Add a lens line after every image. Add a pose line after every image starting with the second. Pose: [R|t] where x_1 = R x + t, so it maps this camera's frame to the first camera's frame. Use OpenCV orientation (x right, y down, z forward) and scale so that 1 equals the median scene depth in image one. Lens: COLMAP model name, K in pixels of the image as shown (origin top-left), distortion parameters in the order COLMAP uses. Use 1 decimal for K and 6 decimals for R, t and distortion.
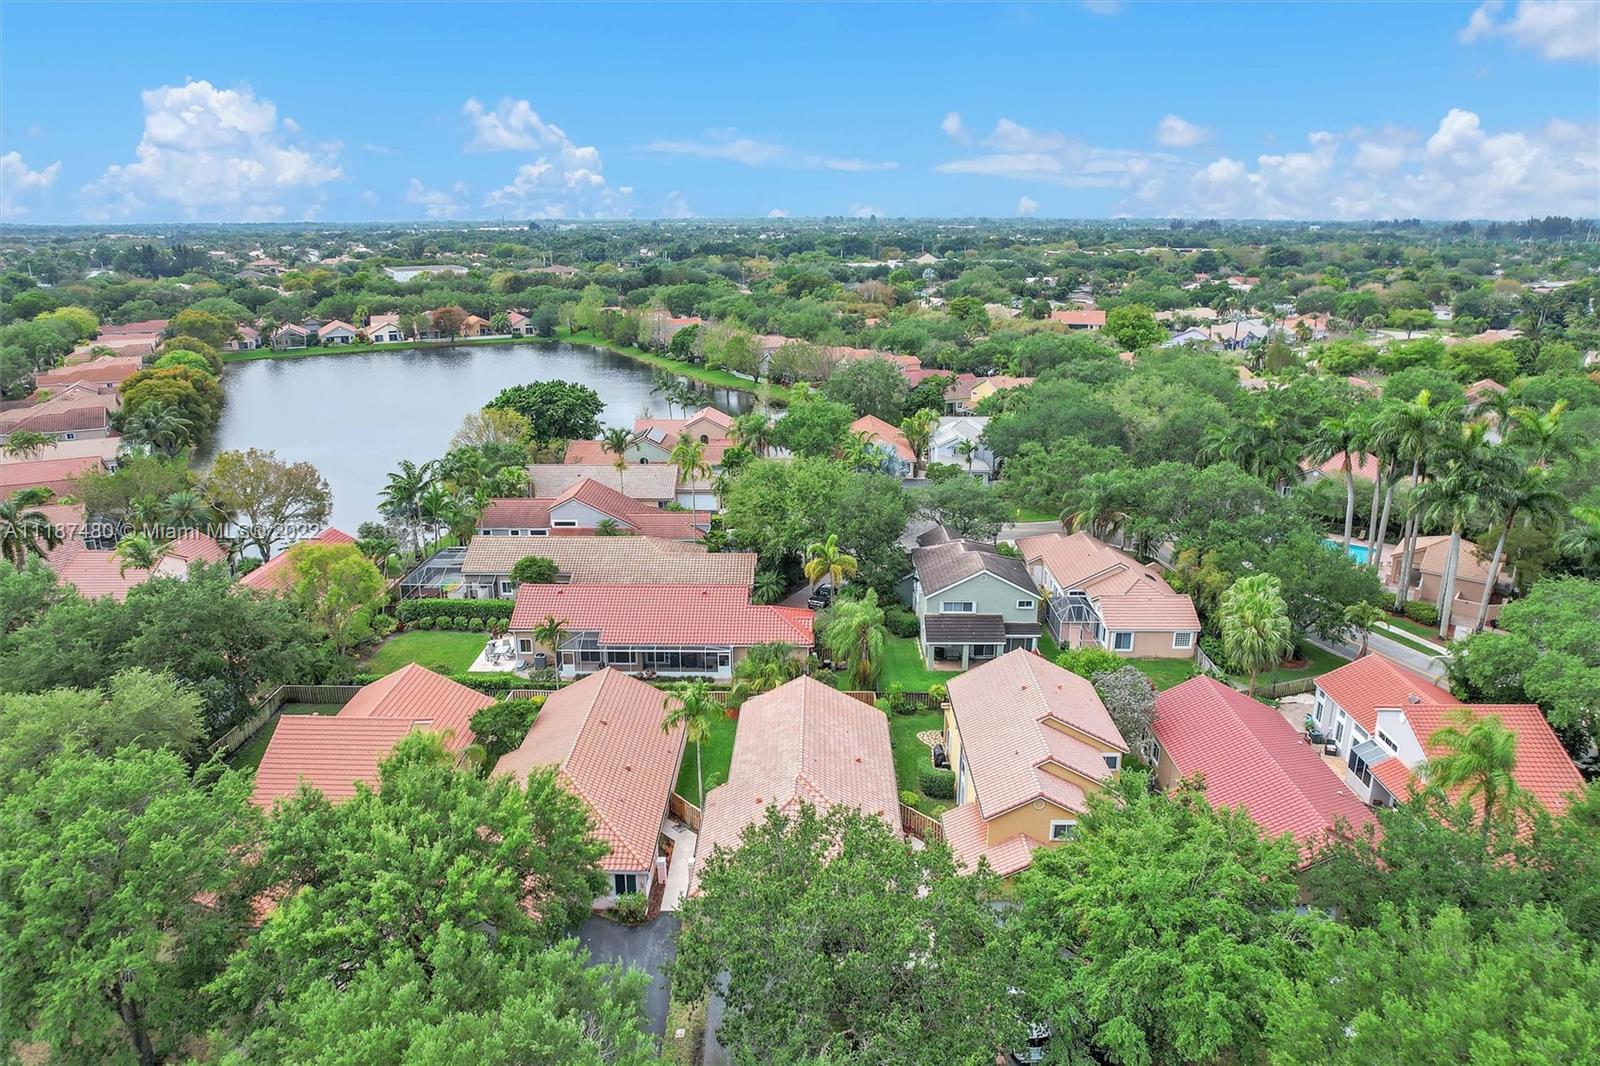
lens RADIAL K [[1036.5, 0, 800.0], [0, 1036.5, 533.0], [0, 0, 1]] dist [-0.077488, 0.072656]
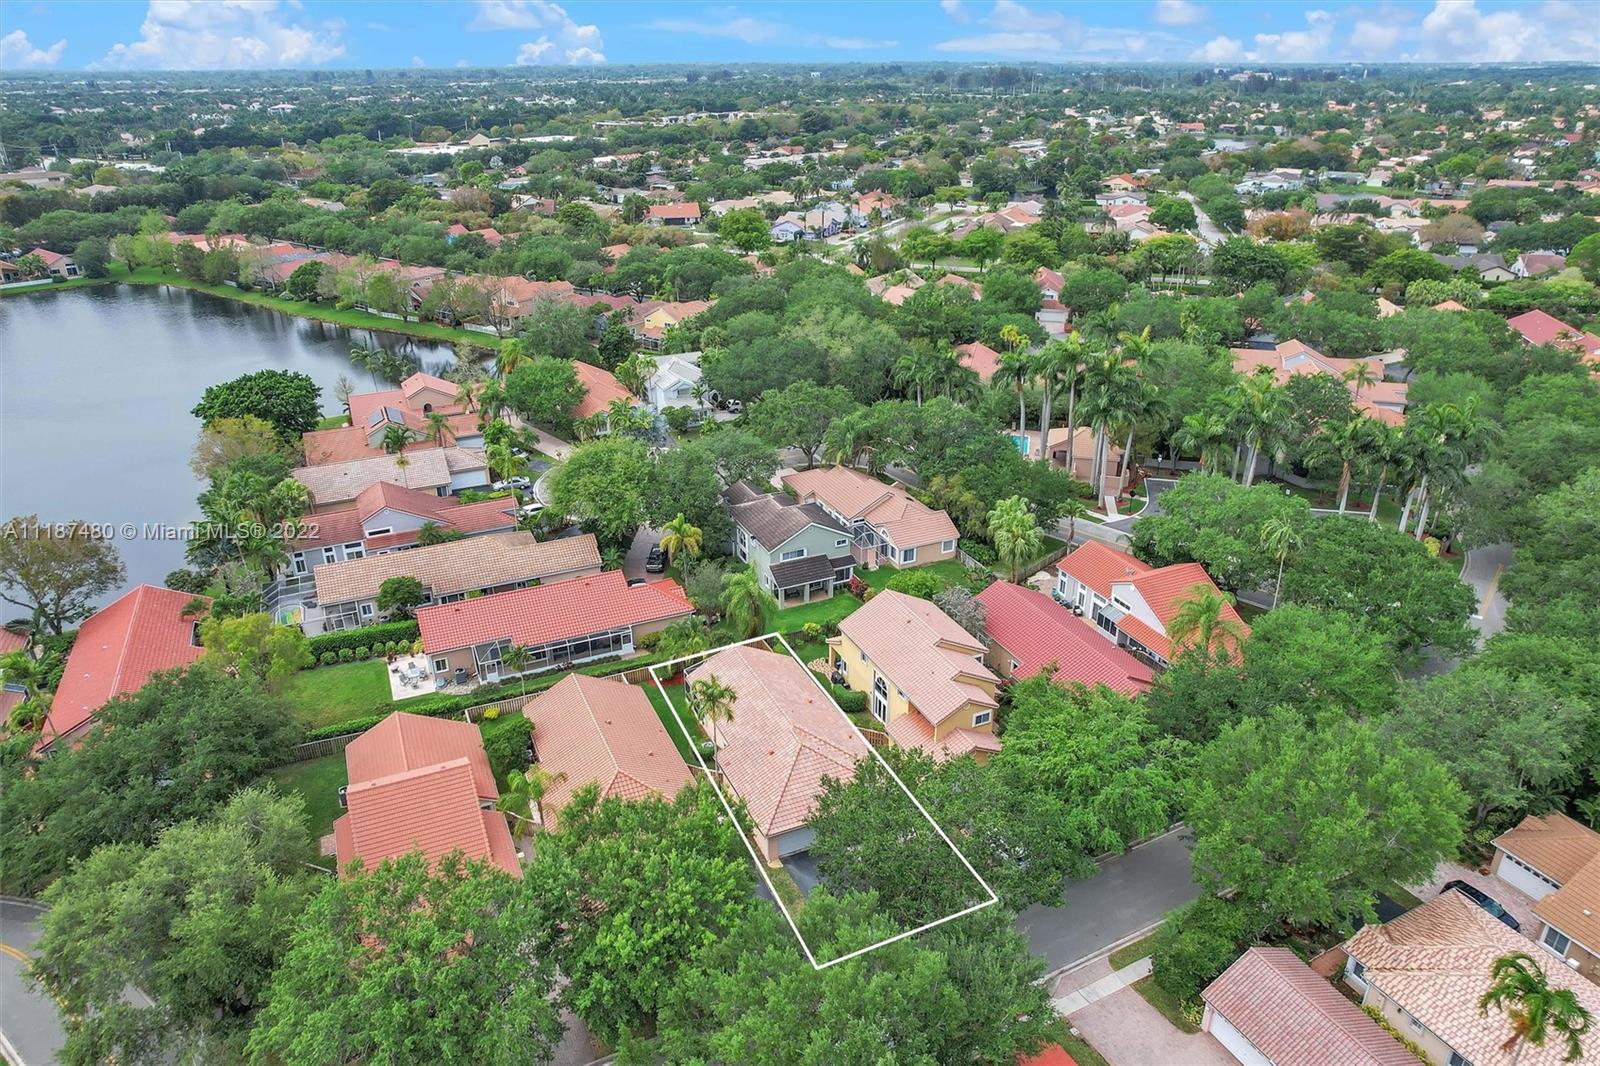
lens RADIAL K [[1036.5, 0, 800.0], [0, 1036.5, 533.0], [0, 0, 1]] dist [-0.077488, 0.072656]
pose [[0.902299, -0.183342, 0.390183, -0.307170], [0.129328, 0.978492, 0.160708, -0.146558], [-0.411255, -0.094545, 0.906604, -0.126127]]
